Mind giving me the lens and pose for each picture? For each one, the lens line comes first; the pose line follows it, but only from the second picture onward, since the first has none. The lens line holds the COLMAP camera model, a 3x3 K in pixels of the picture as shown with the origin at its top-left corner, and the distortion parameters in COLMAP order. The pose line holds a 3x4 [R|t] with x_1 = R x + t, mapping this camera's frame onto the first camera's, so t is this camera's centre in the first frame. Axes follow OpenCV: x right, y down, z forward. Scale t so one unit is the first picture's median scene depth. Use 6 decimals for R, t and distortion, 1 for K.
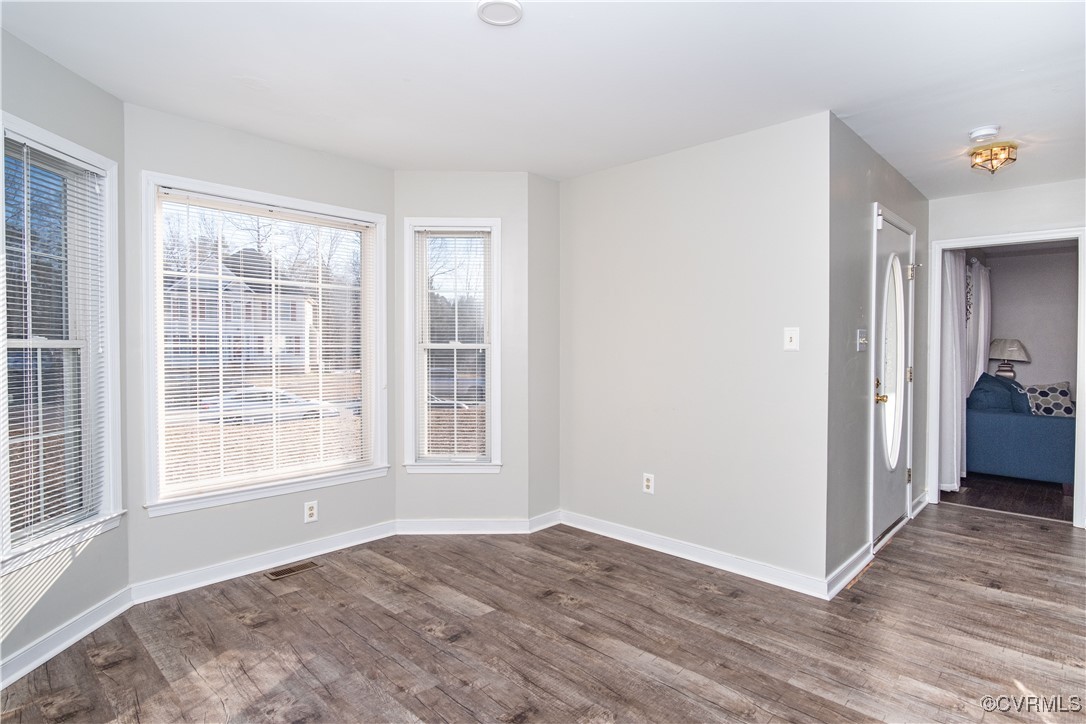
lens RADIAL K [[572.3, 0, 542.6], [0, 572.3, 358.3], [0, 0, 1]] dist [-0.004581, -0.000516]
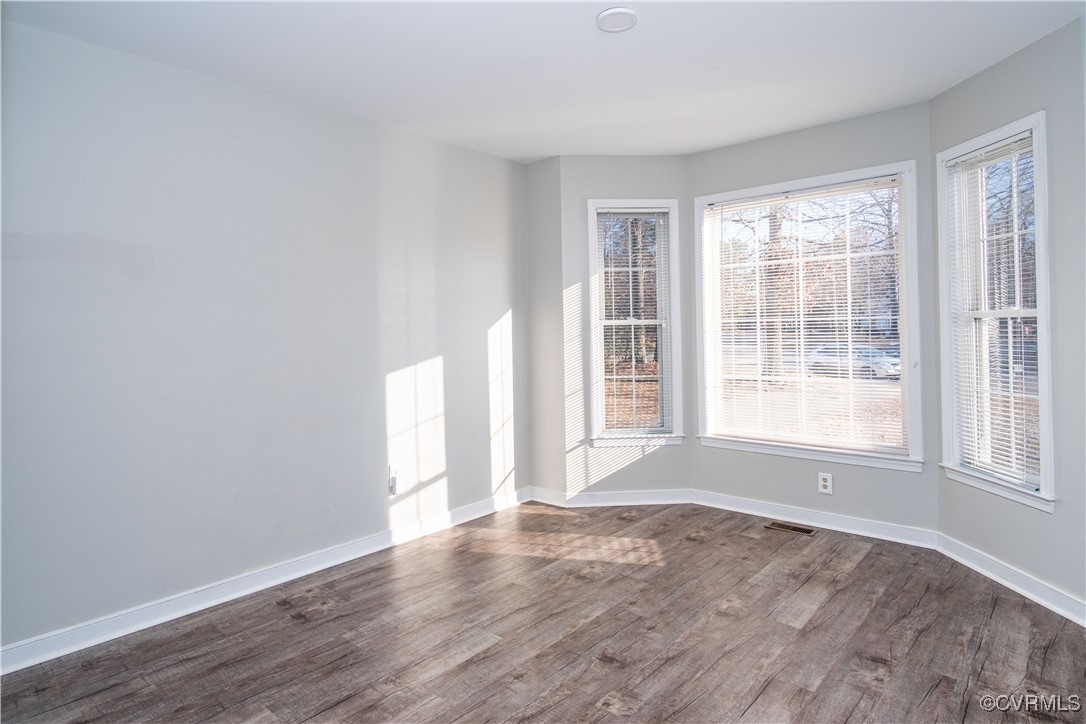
lens RADIAL K [[595.8, 0, 551.4], [0, 595.8, 323.1], [0, 0, 1]] dist [-0.012805, -0.000907]
pose [[0.041038, -0.011261, -0.999094, 0.784292], [0.002753, 0.999934, -0.011158, -0.004327], [0.999154, -0.002293, 0.041067, 0.597793]]
